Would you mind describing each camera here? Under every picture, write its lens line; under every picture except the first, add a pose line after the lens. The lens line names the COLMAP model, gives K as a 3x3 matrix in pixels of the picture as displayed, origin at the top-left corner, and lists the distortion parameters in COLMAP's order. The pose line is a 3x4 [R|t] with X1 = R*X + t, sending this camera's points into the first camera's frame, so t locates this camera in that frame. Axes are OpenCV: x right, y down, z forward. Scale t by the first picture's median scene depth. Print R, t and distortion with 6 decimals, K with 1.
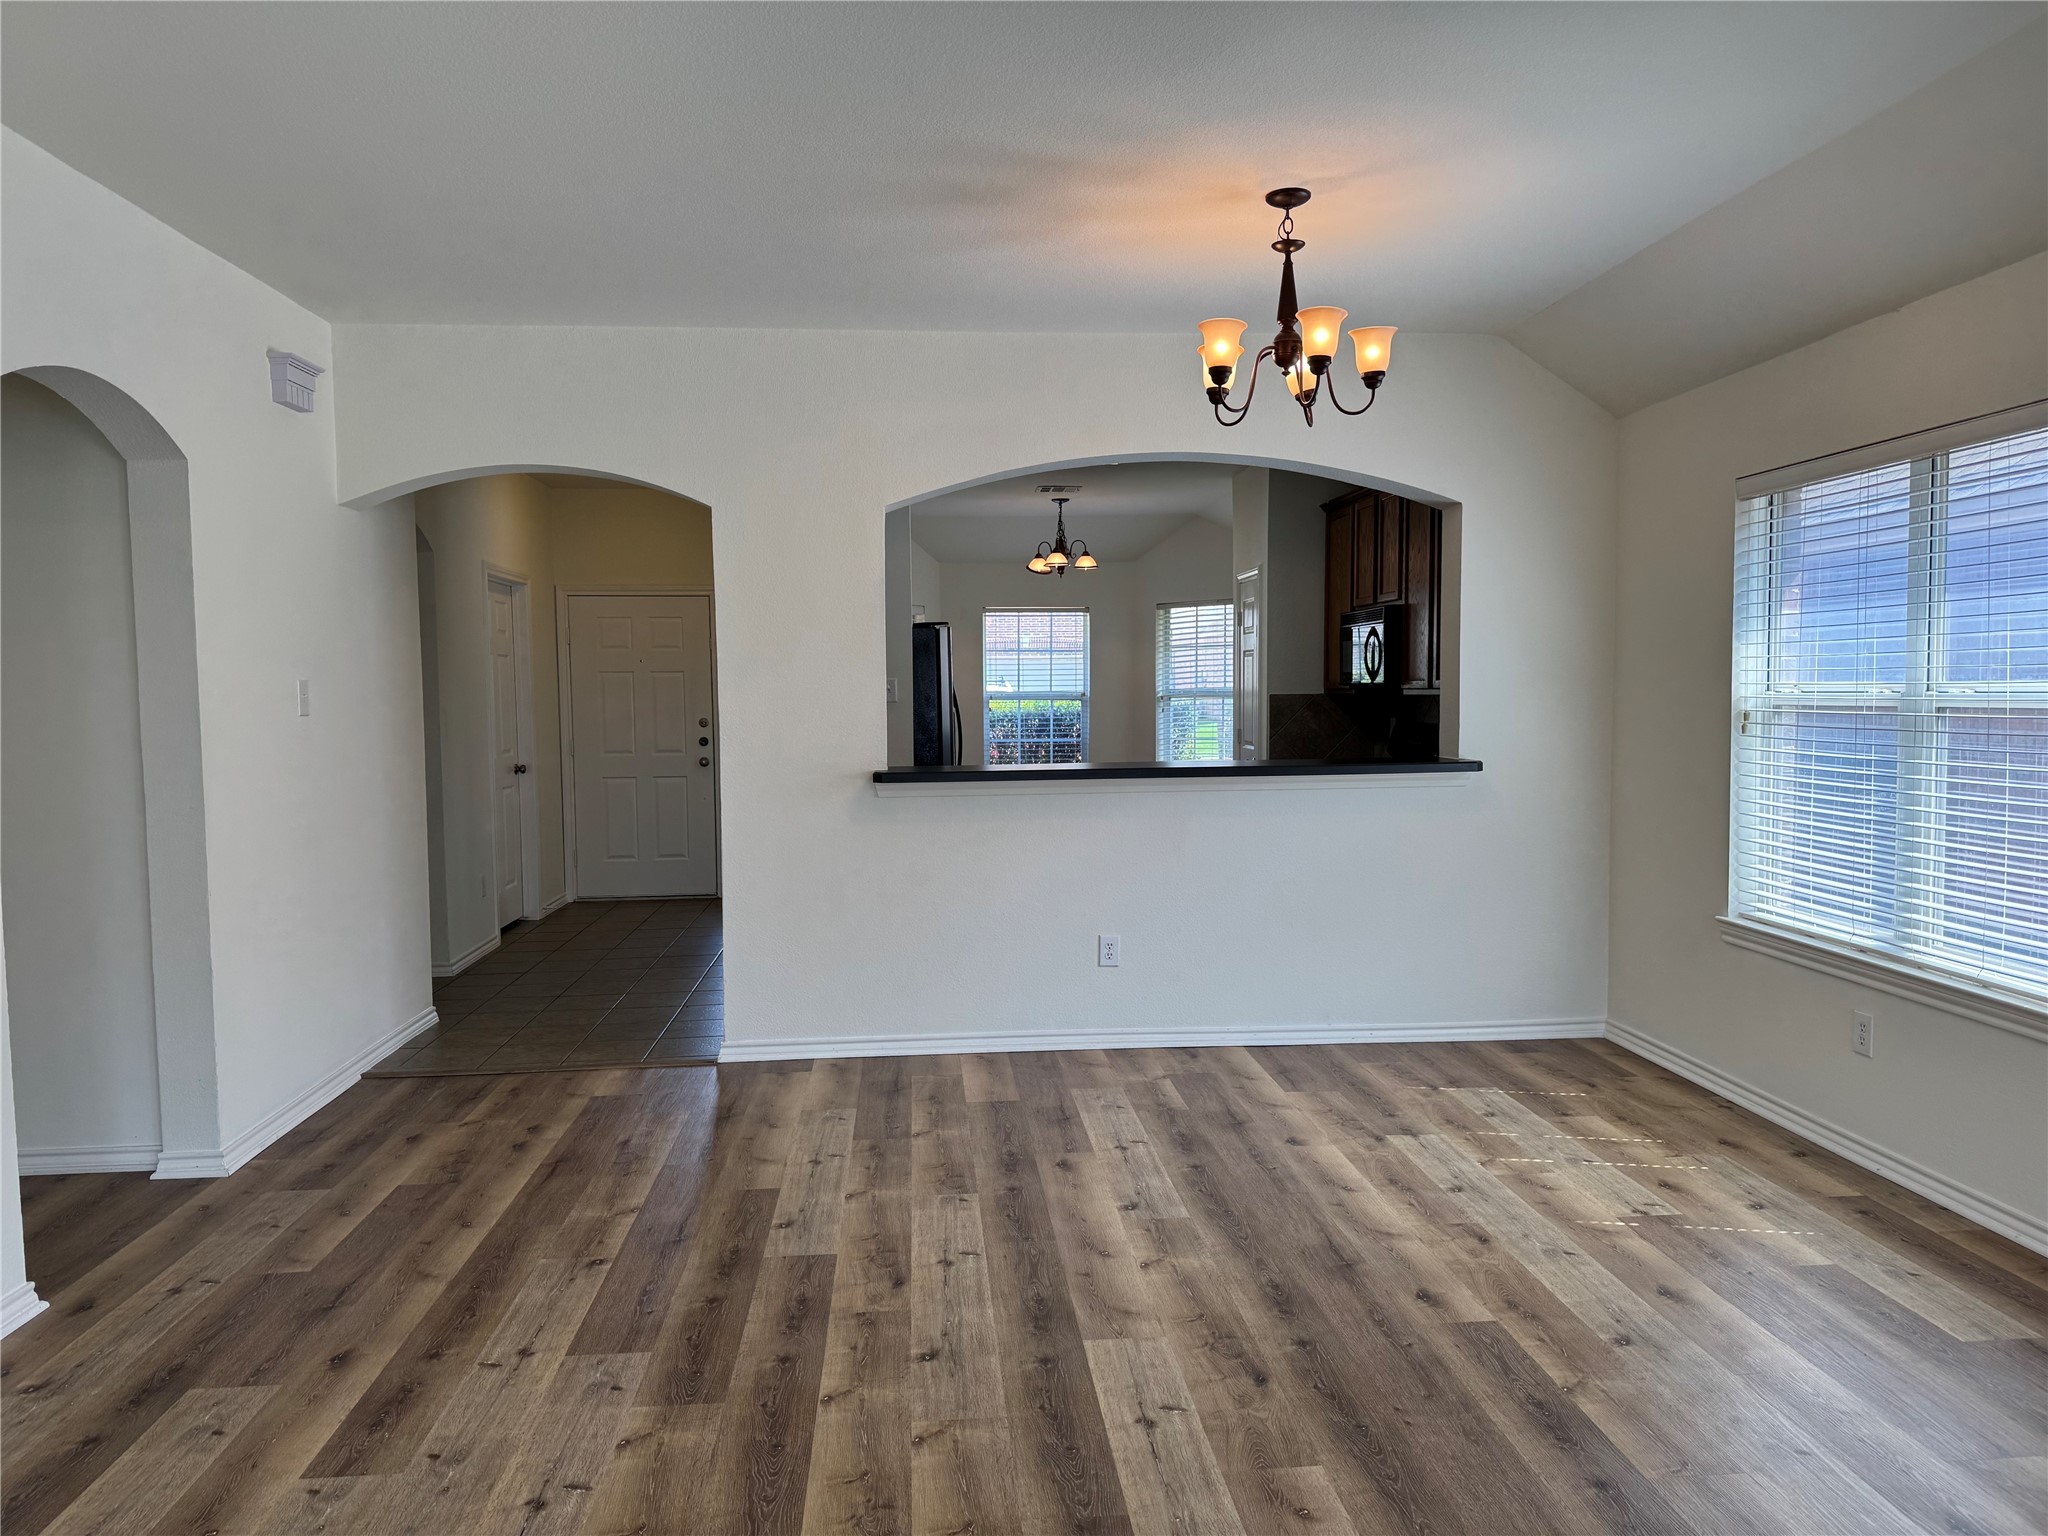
lens RADIAL K [[1412.7, 0, 1030.1], [0, 1412.7, 771.6], [0, 0, 1]] dist [0.107600, -0.186062]
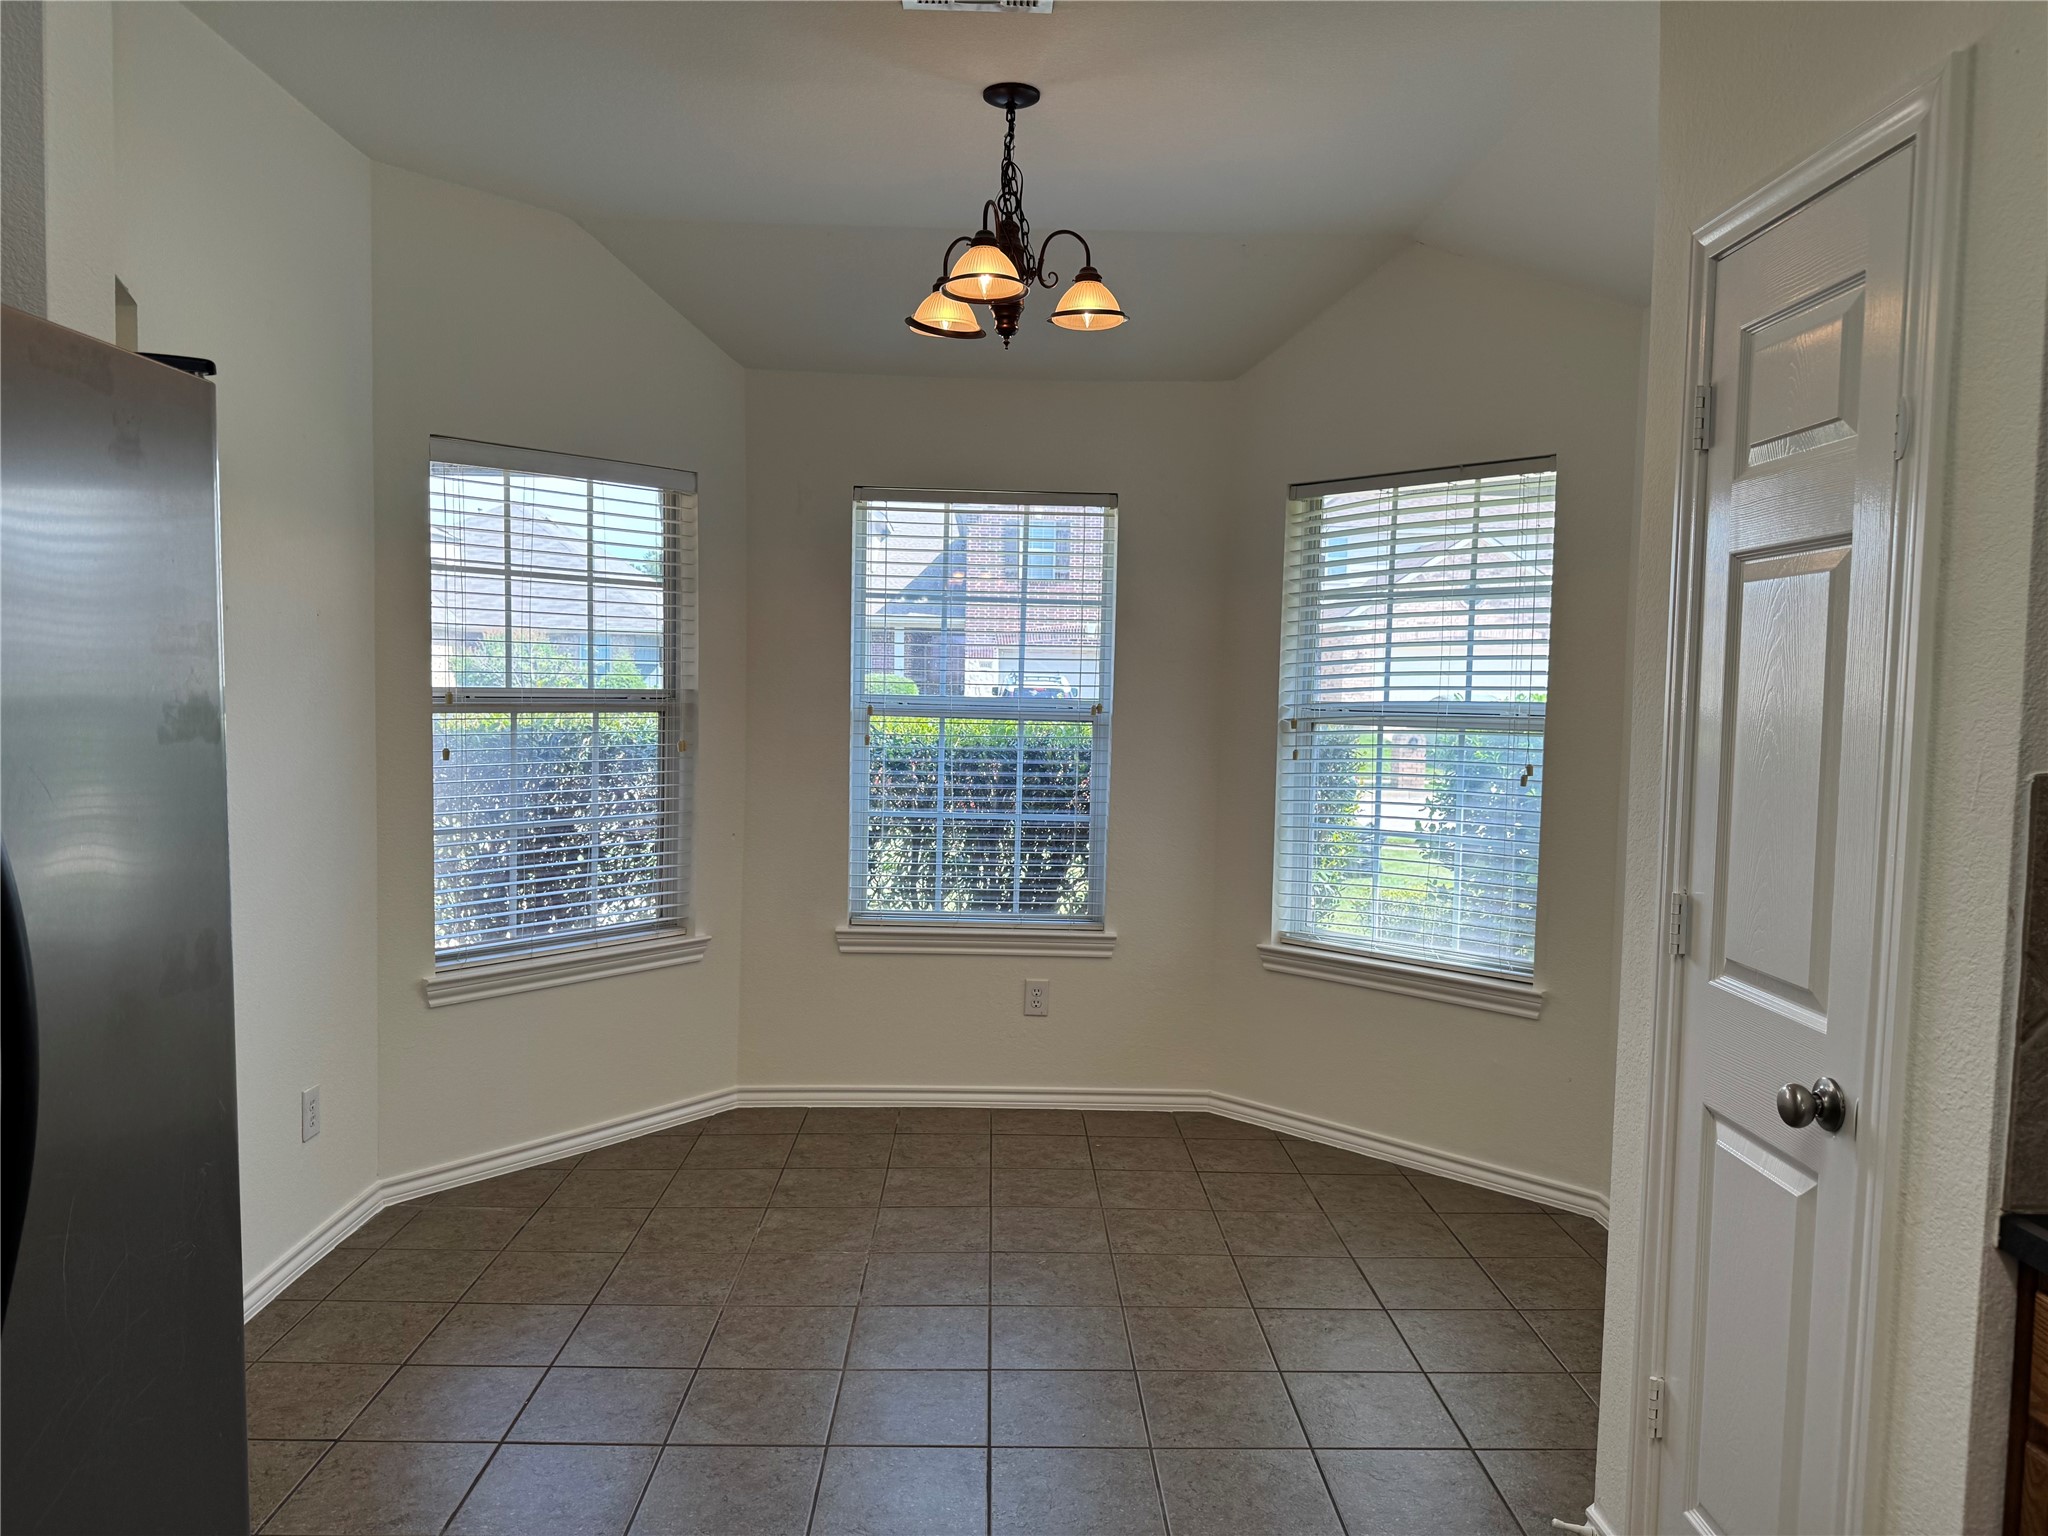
lens RADIAL K [[1412.7, 0, 1030.1], [0, 1412.7, 771.6], [0, 0, 1]] dist [0.107600, -0.186062]
pose [[0.997826, 0.032344, -0.057428, 0.099505], [-0.032478, 0.999471, -0.001407, -0.082628], [0.057352, 0.003269, 0.998349, 1.389563]]
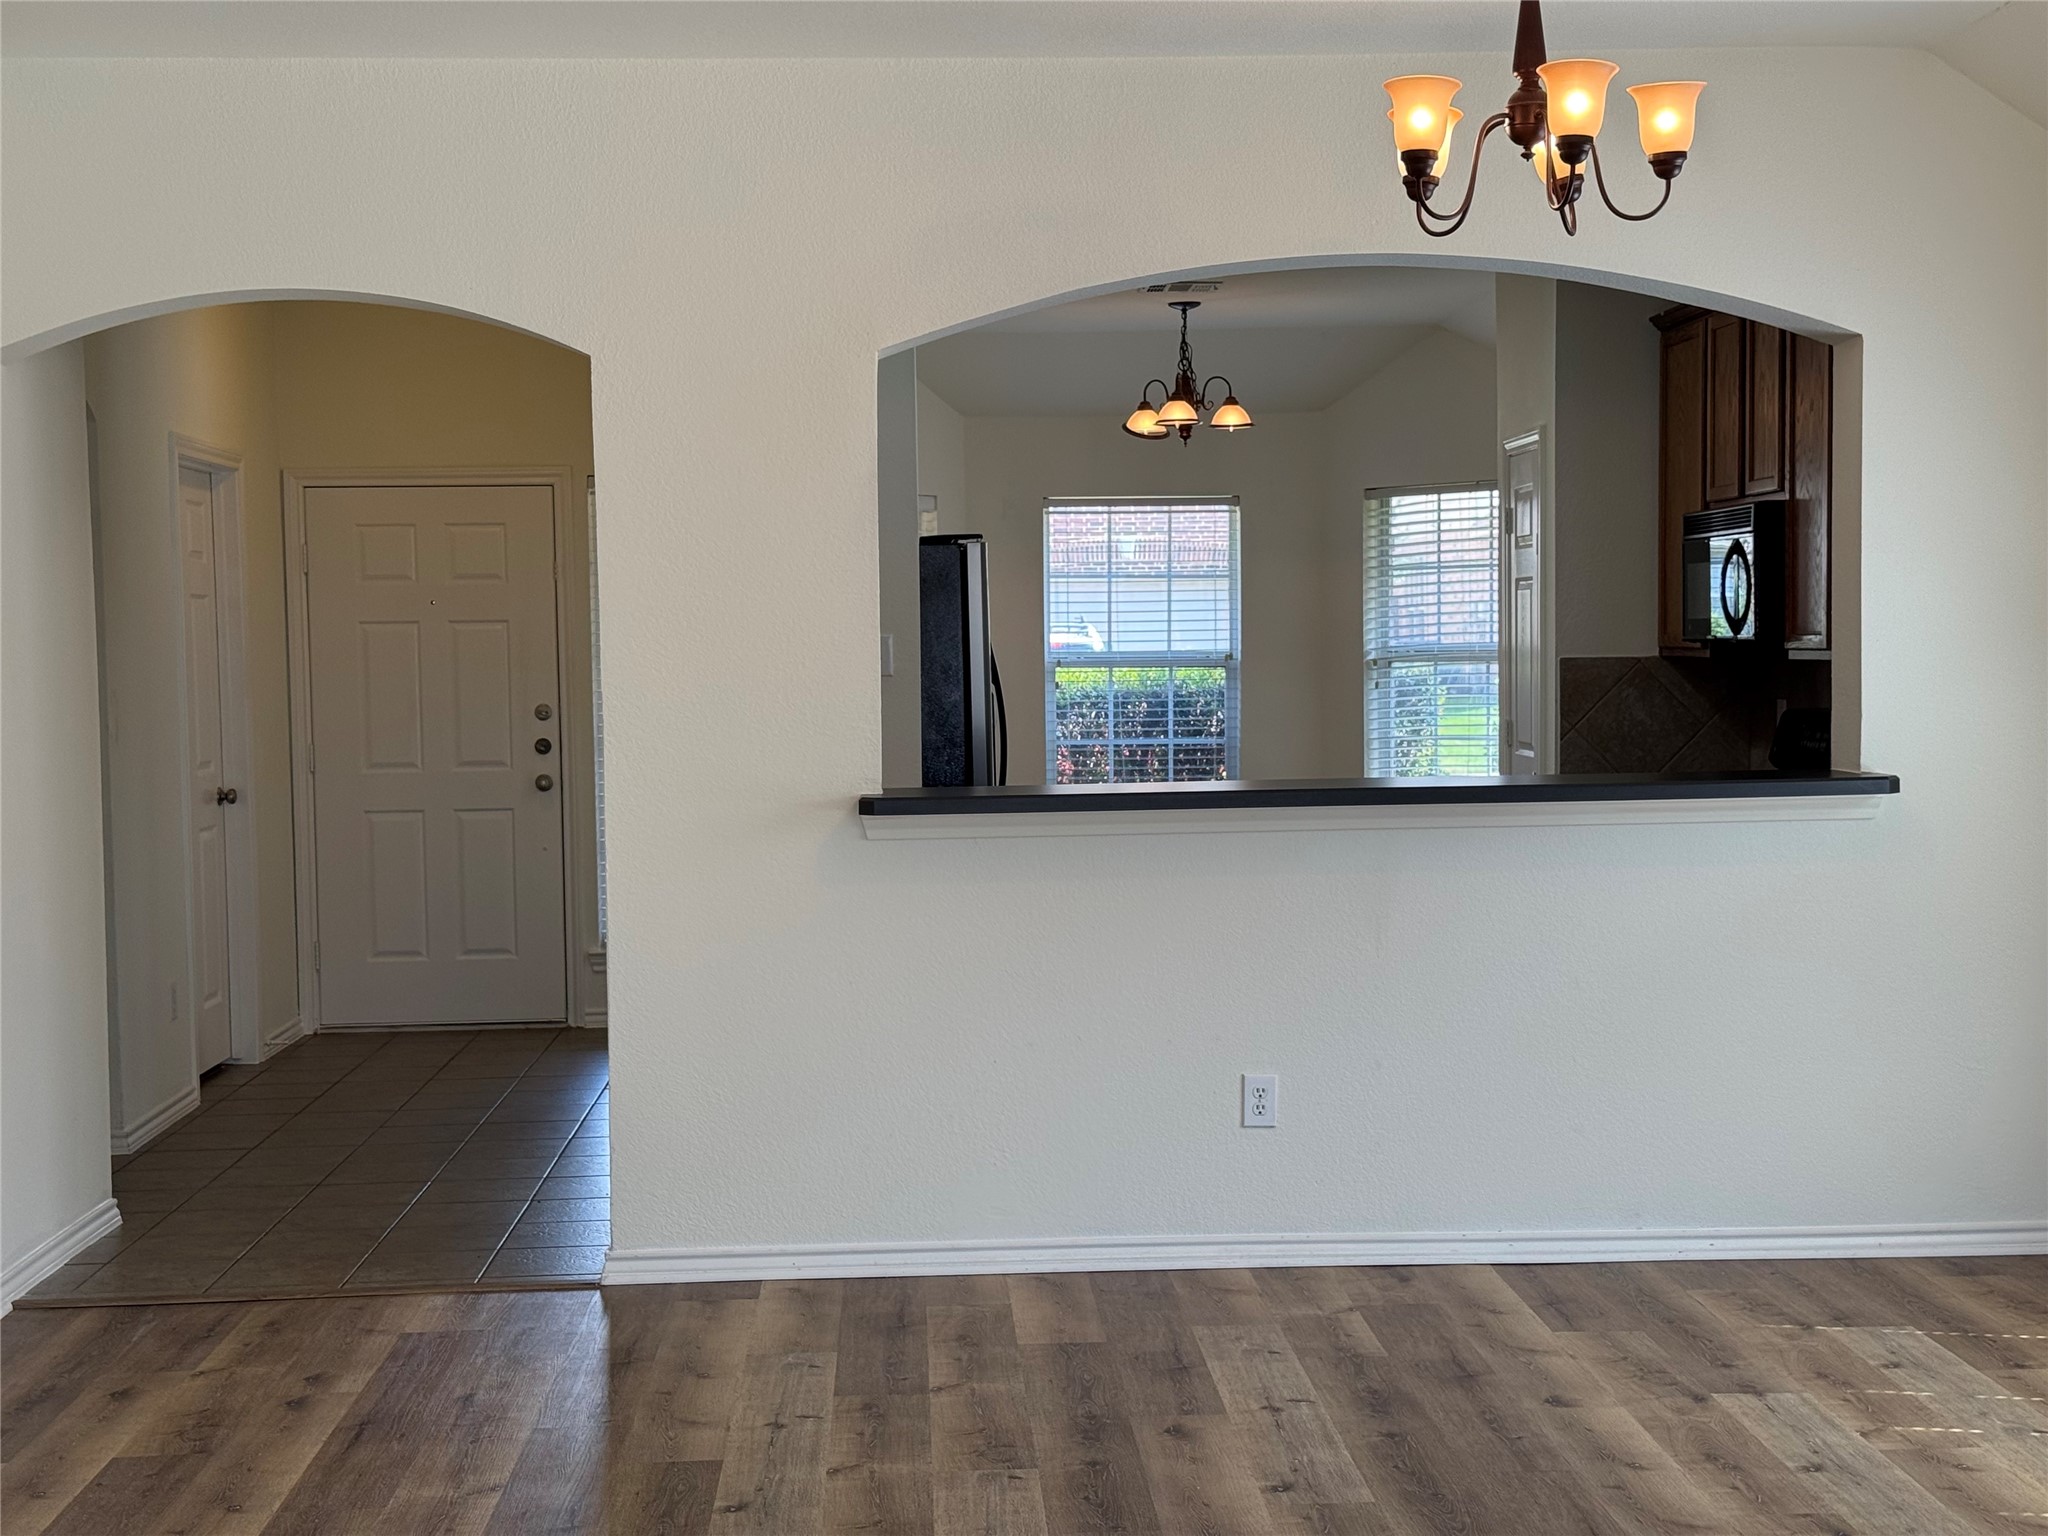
lens RADIAL K [[2821.7, 0, 1024.0], [0, 2821.7, 768.0], [0, 0, 1]] dist [0.149499, -0.001312]
pose [[0.999169, -0.002963, -0.040640, 0.006921], [0.002460, 0.999920, -0.012426, 0.003255], [0.040673, 0.012315, 0.999097, -0.197072]]
